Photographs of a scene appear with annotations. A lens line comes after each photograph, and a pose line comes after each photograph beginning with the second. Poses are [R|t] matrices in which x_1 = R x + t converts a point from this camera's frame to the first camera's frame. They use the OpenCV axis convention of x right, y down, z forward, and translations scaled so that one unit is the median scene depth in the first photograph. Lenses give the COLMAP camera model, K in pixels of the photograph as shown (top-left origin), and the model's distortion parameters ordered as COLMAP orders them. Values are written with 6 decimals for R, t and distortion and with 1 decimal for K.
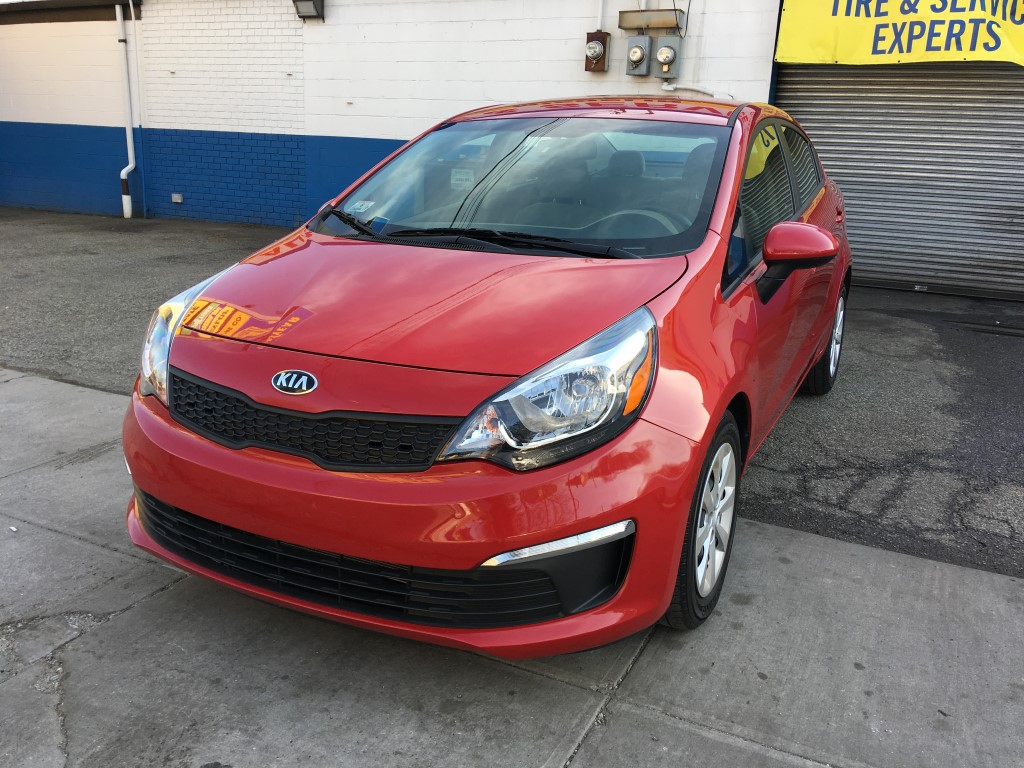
lens RADIAL K [[852.9, 0, 512.0], [0, 852.9, 384.0], [0, 0, 1]] dist [0.108940, -0.162193]
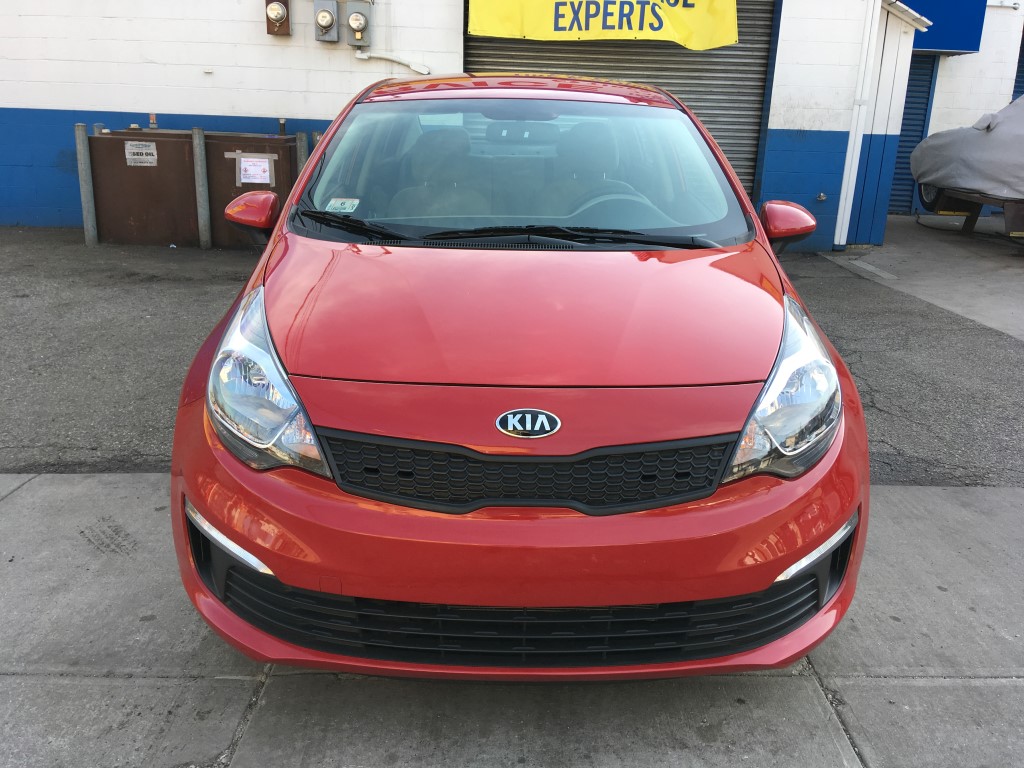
lens RADIAL K [[856.4, 0, 512.0], [0, 856.4, 384.0], [0, 0, 1]] dist [0.113167, -0.171784]
pose [[0.892751, -0.140039, 0.428235, -0.159196], [0.124541, 0.990138, 0.064156, -0.024820], [-0.432996, -0.003942, 0.901387, 0.058798]]
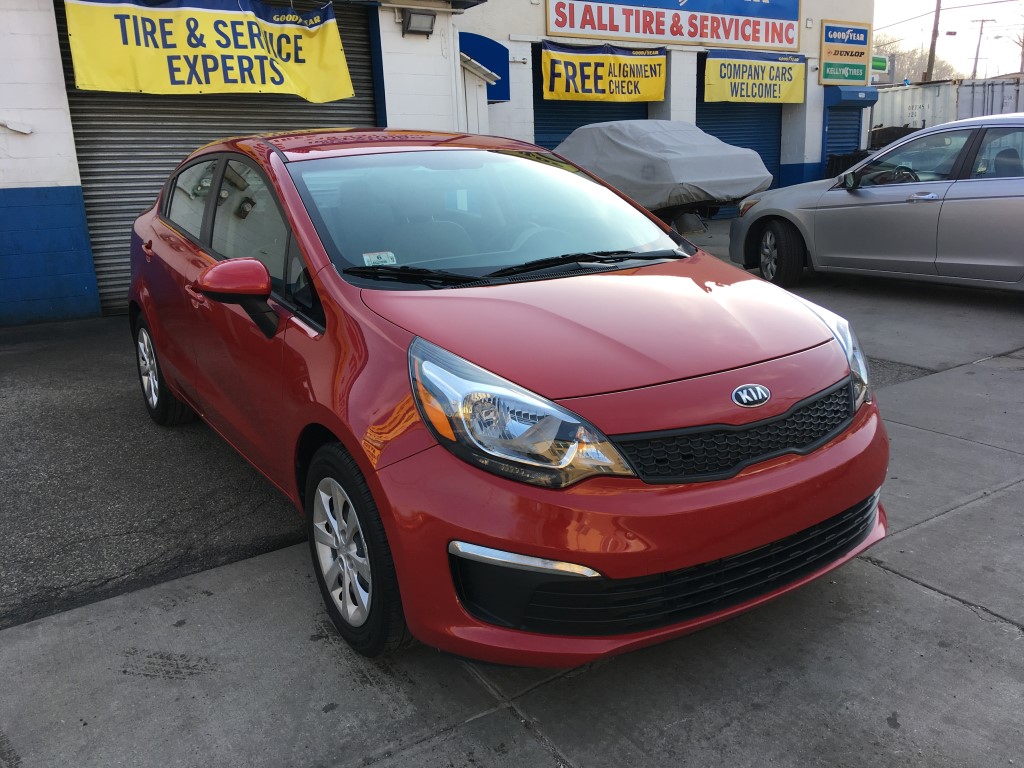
lens RADIAL K [[852.9, 0, 512.0], [0, 852.9, 384.0], [0, 0, 1]] dist [0.108940, -0.162193]
pose [[0.513042, -0.259791, 0.818106, -0.328384], [0.281485, 0.951314, 0.125570, -0.060276], [-0.810897, 0.165862, 0.561191, 0.161775]]
